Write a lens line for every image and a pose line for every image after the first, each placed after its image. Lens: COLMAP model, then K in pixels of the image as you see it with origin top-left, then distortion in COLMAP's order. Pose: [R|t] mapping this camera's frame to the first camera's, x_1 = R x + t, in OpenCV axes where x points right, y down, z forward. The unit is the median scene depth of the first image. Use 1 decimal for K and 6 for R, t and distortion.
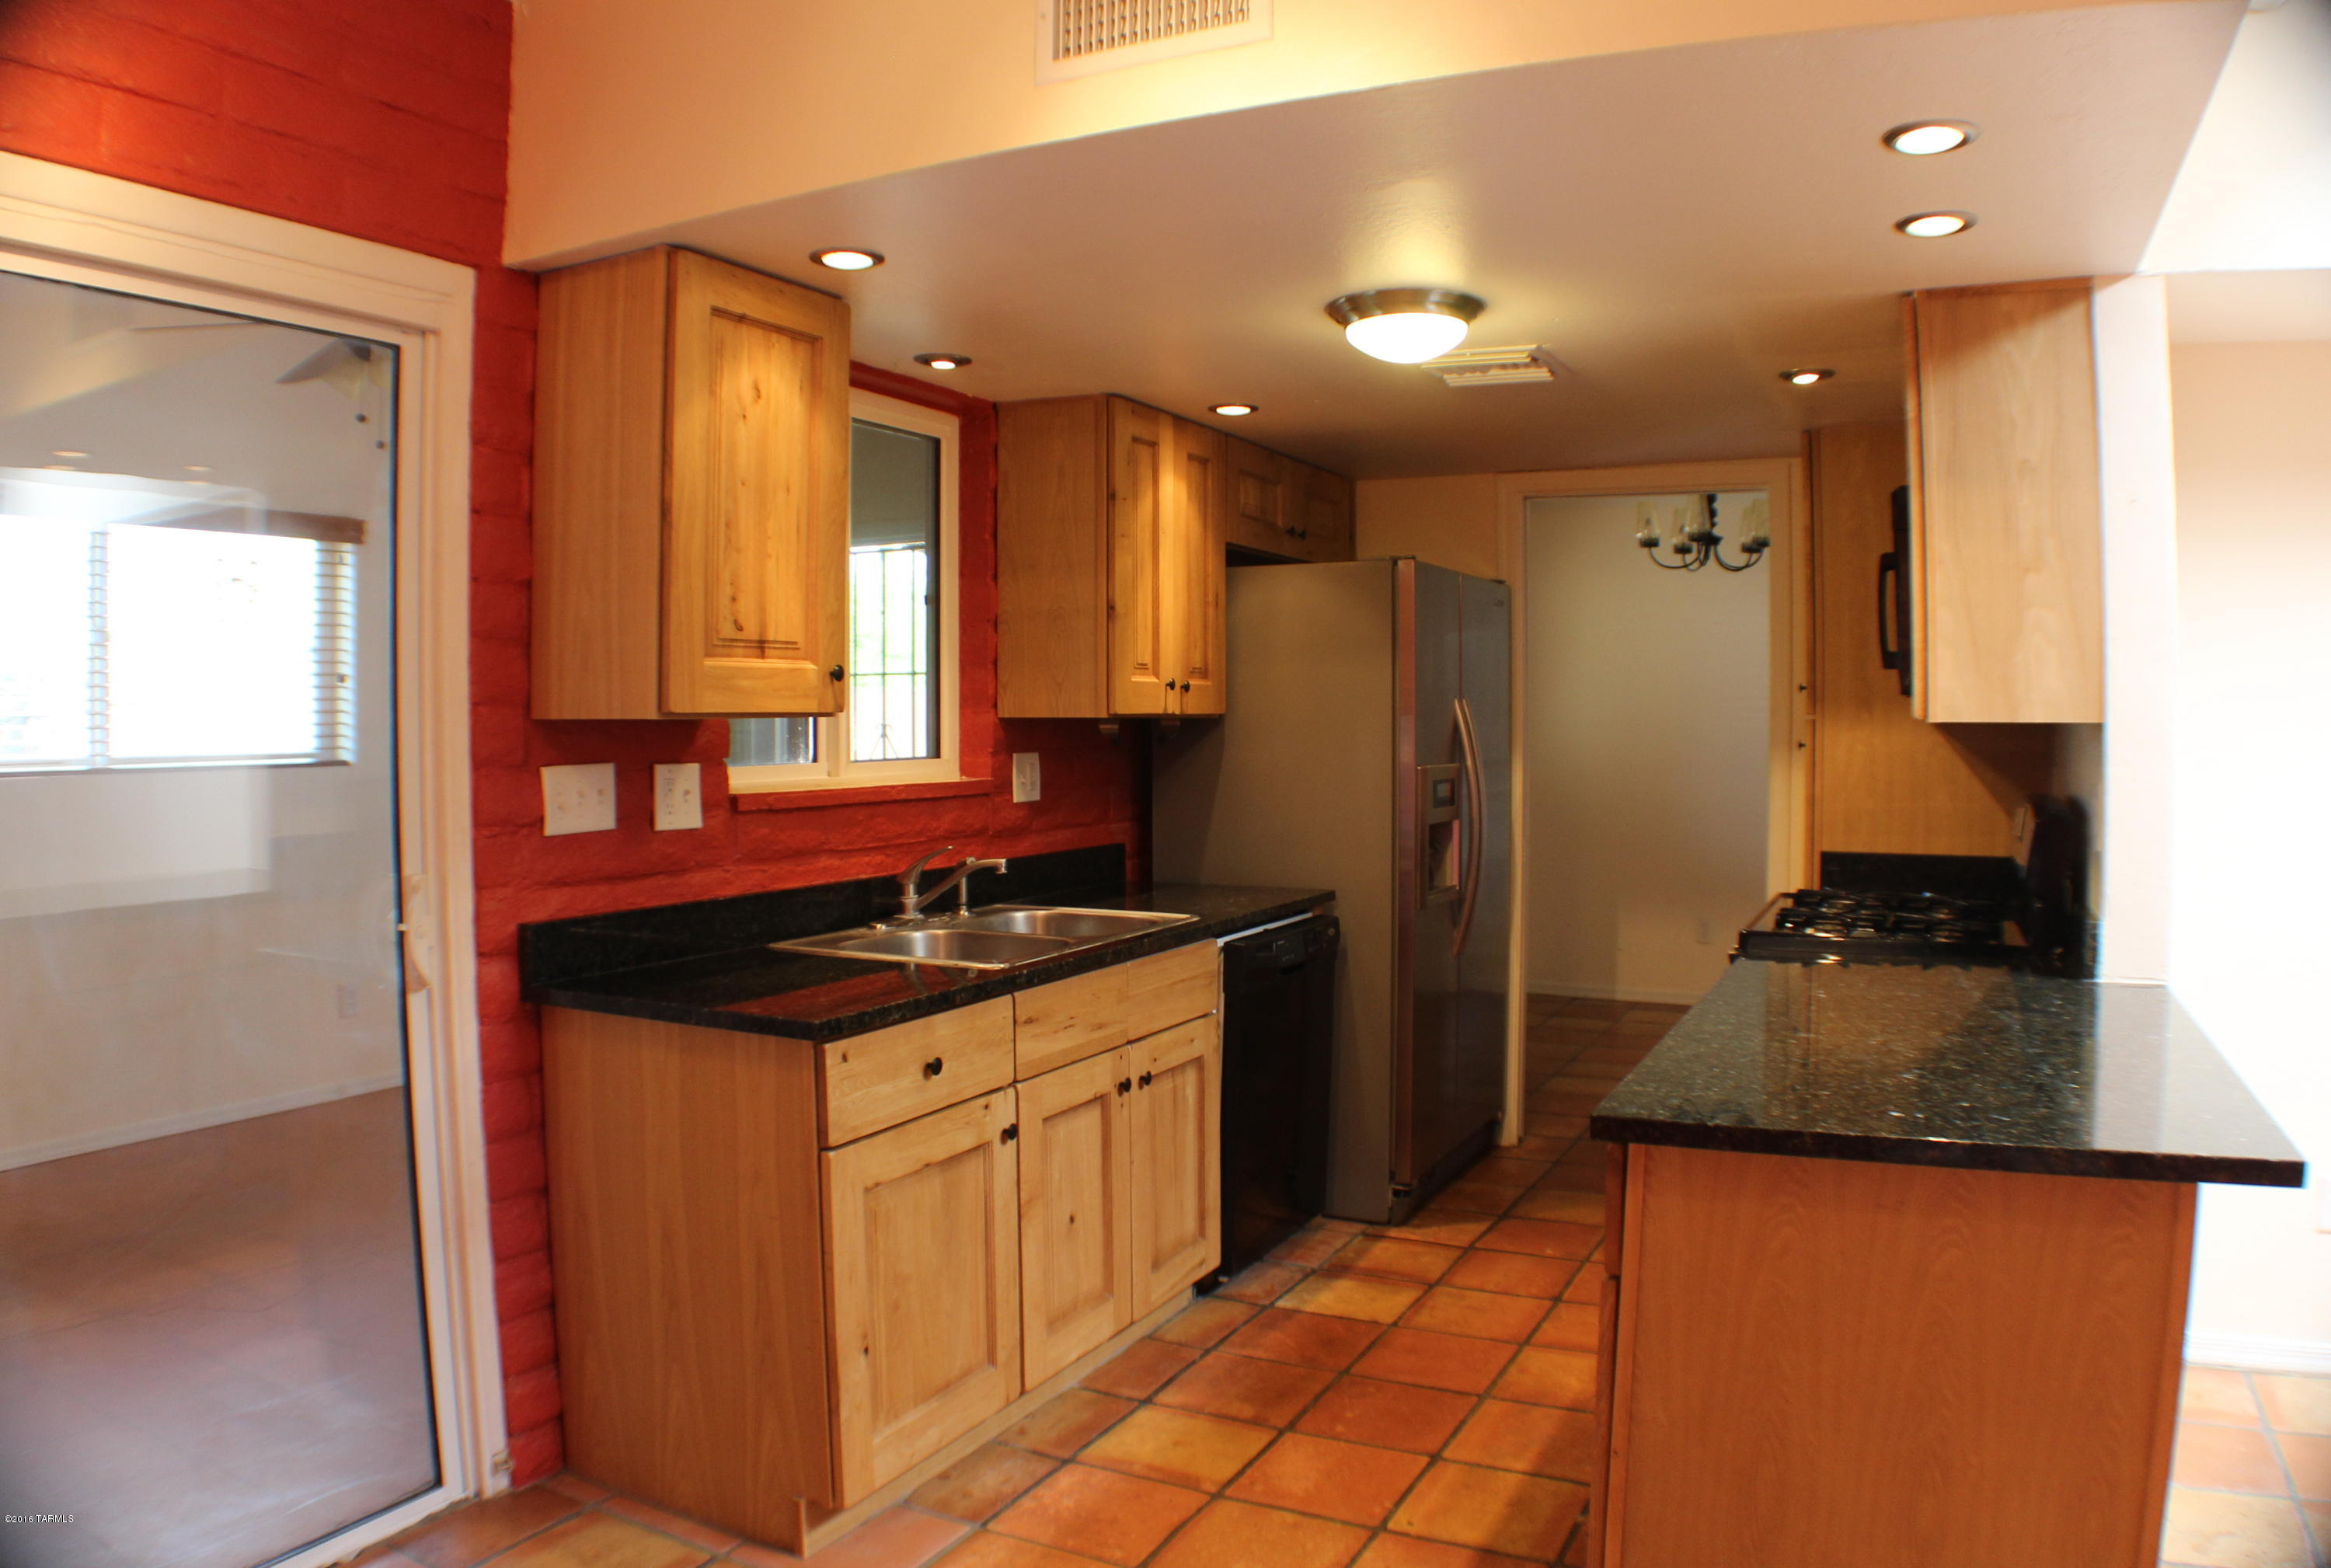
lens RADIAL K [[1633.8, 0, 1165.5], [0, 1633.8, 784.0], [0, 0, 1]] dist [-0.220258, 0.068348]
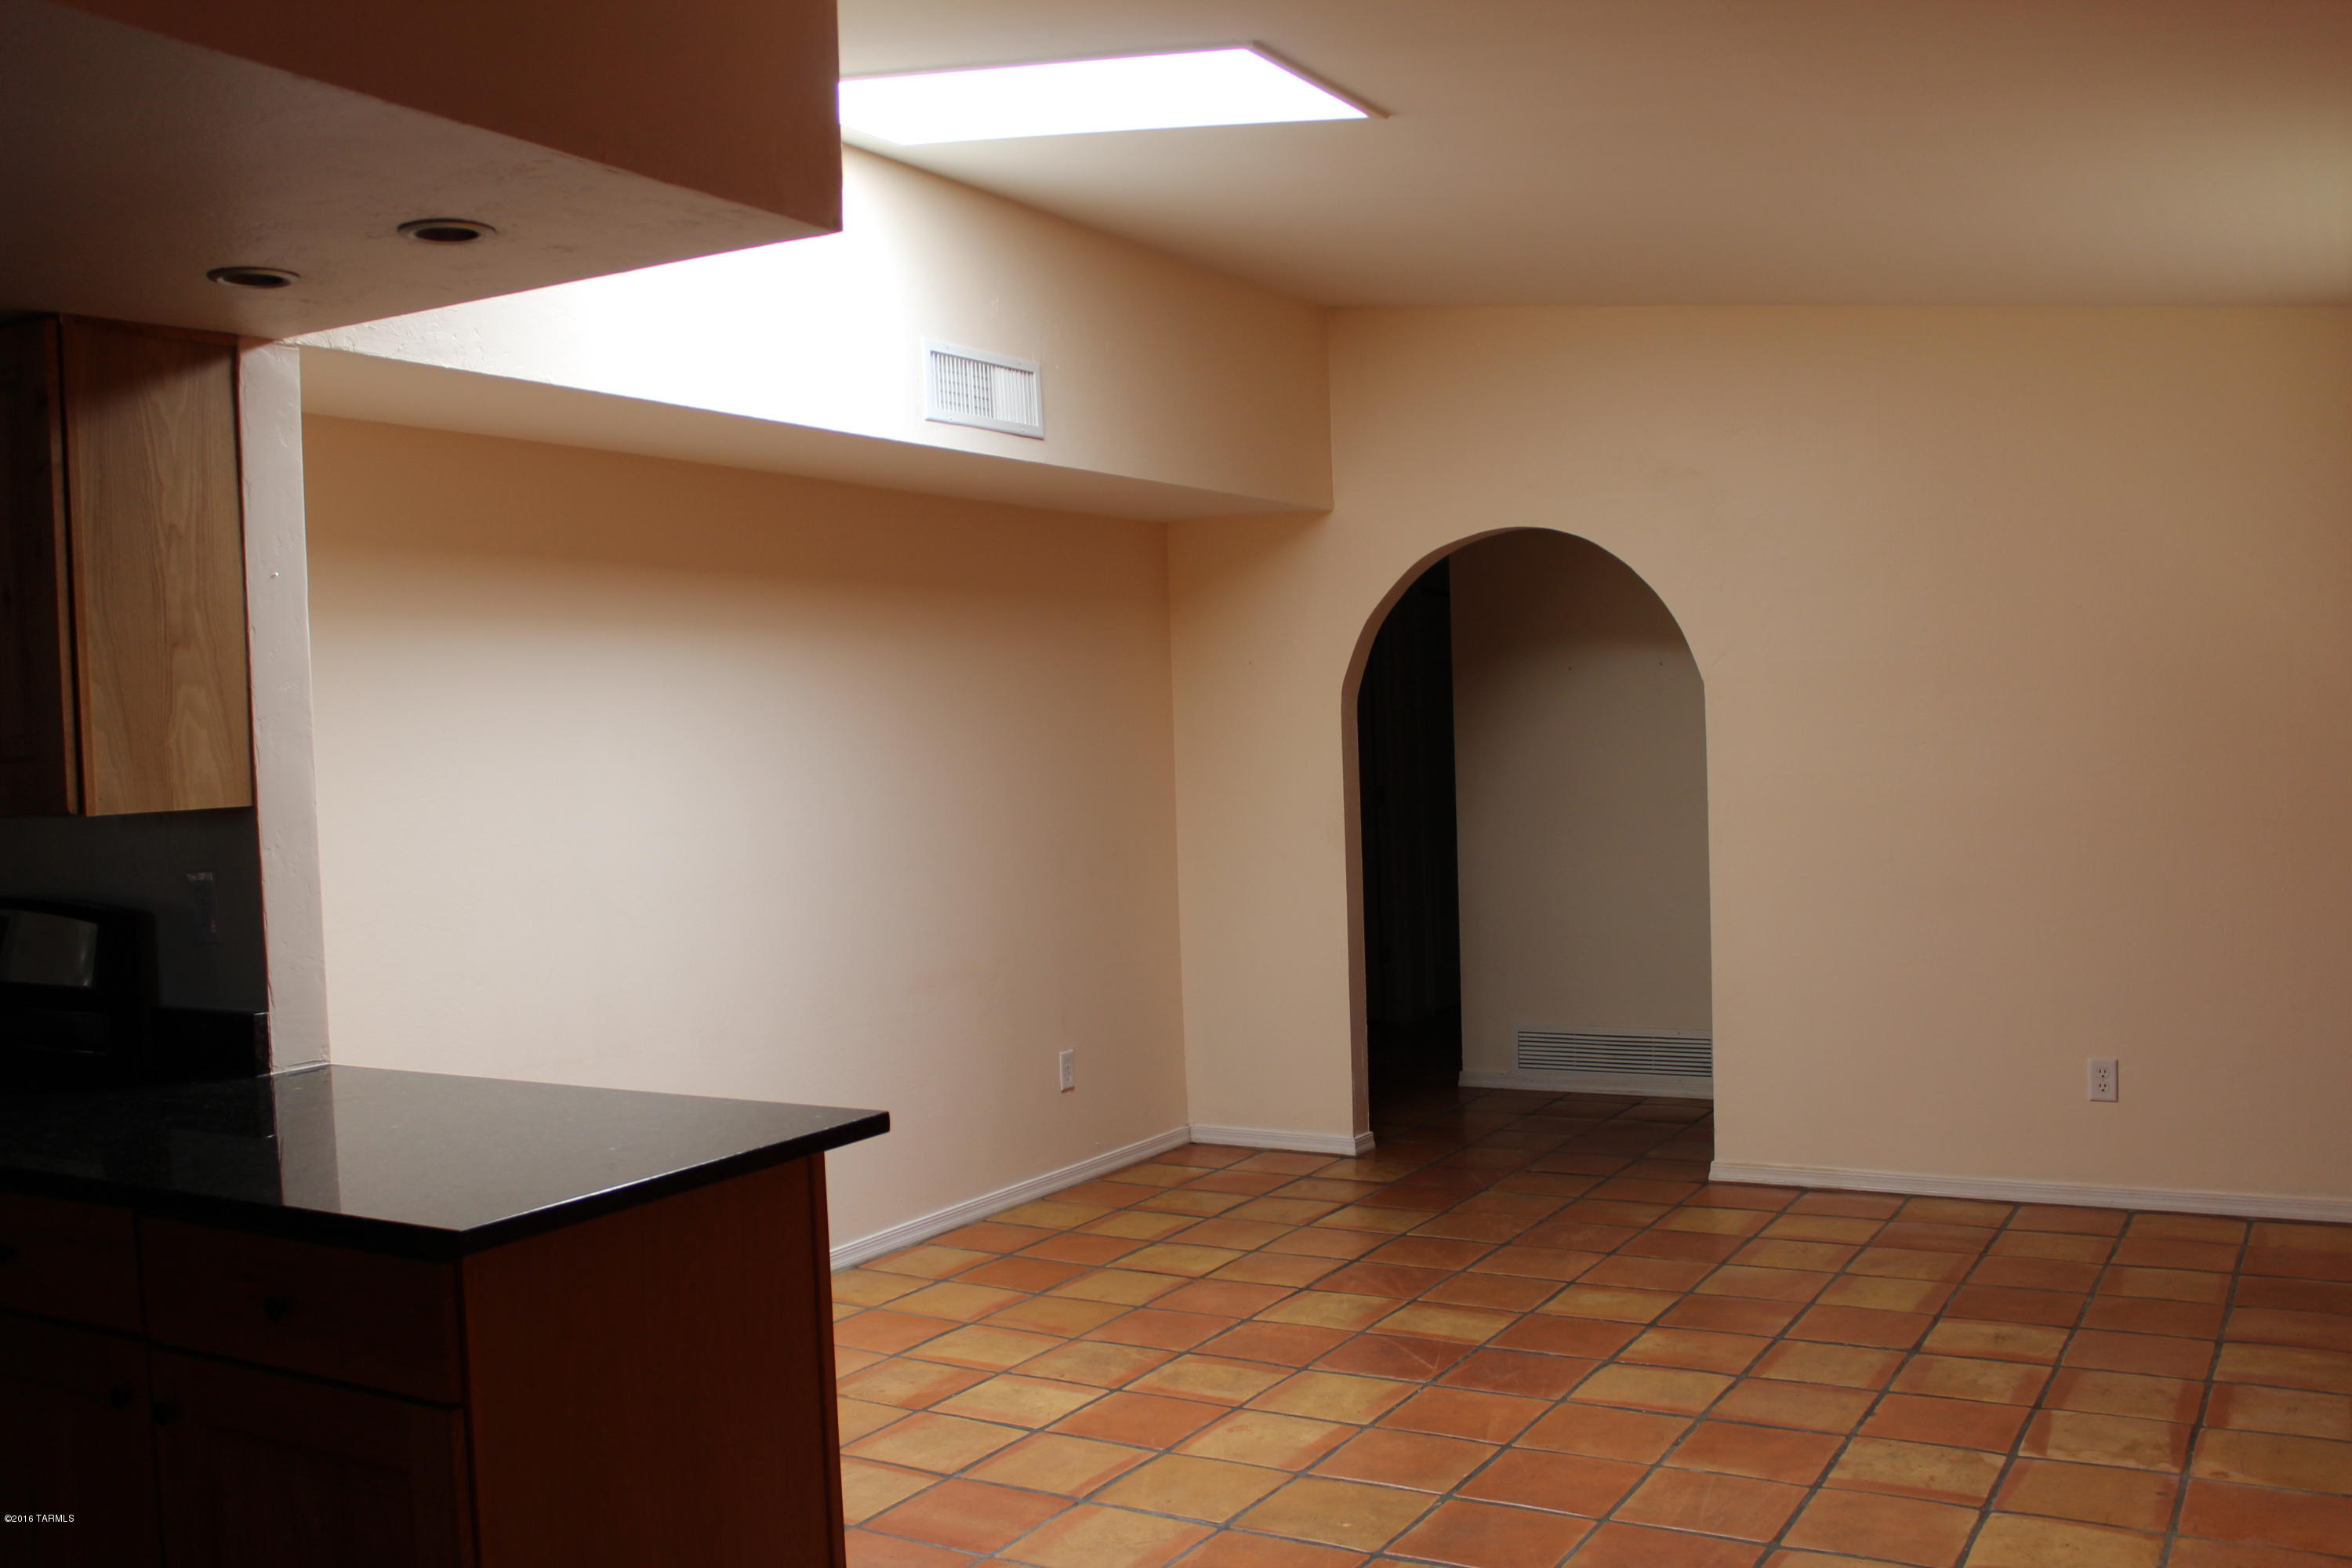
lens RADIAL K [[2117.0, 0, 1167.8], [0, 2117.0, 813.6], [0, 0, 1]] dist [-0.149331, 0.148865]
pose [[0.057229, -0.037332, 0.997663, -0.623400], [0.073275, 0.996762, 0.033095, -0.034194], [-0.995668, 0.071210, 0.059780, 0.322707]]
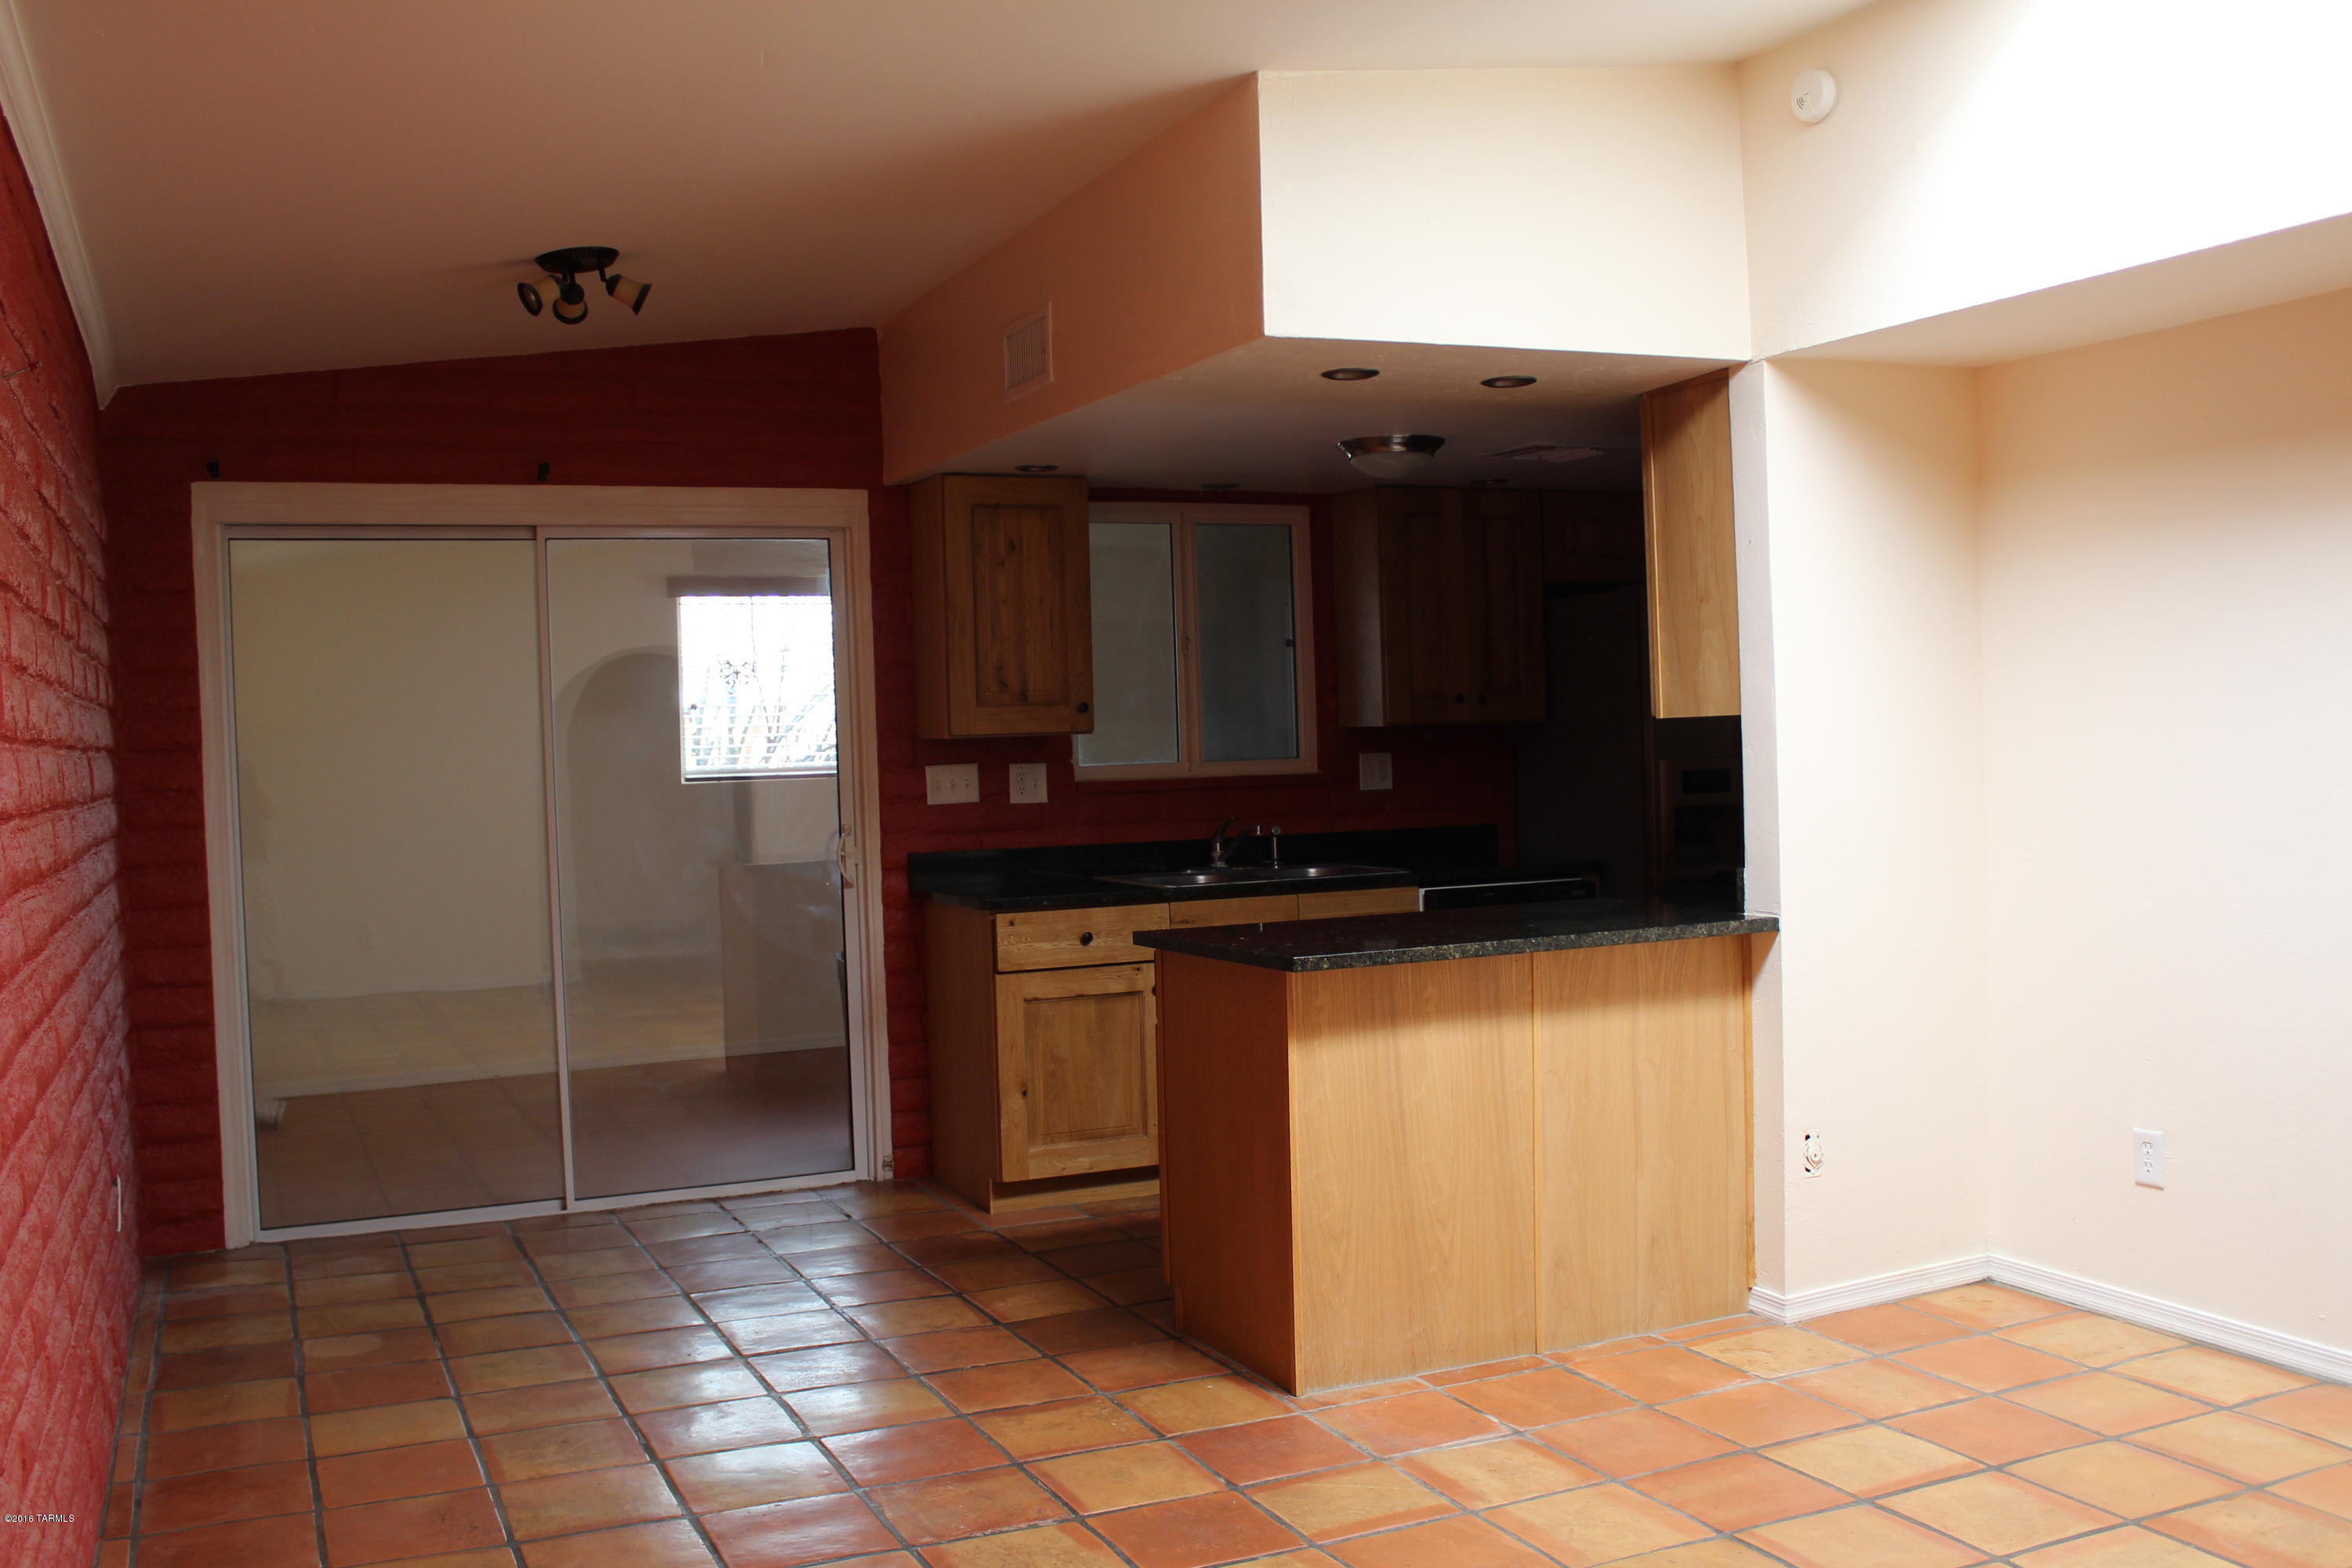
lens RADIAL K [[2117.0, 0, 1167.8], [0, 2117.0, 813.6], [0, 0, 1]] dist [-0.149331, 0.148865]
pose [[0.783990, -0.000141, -0.620774, 1.277880], [0.004738, 0.999972, 0.005756, 0.029993], [0.620756, -0.007454, 0.783968, -0.682973]]
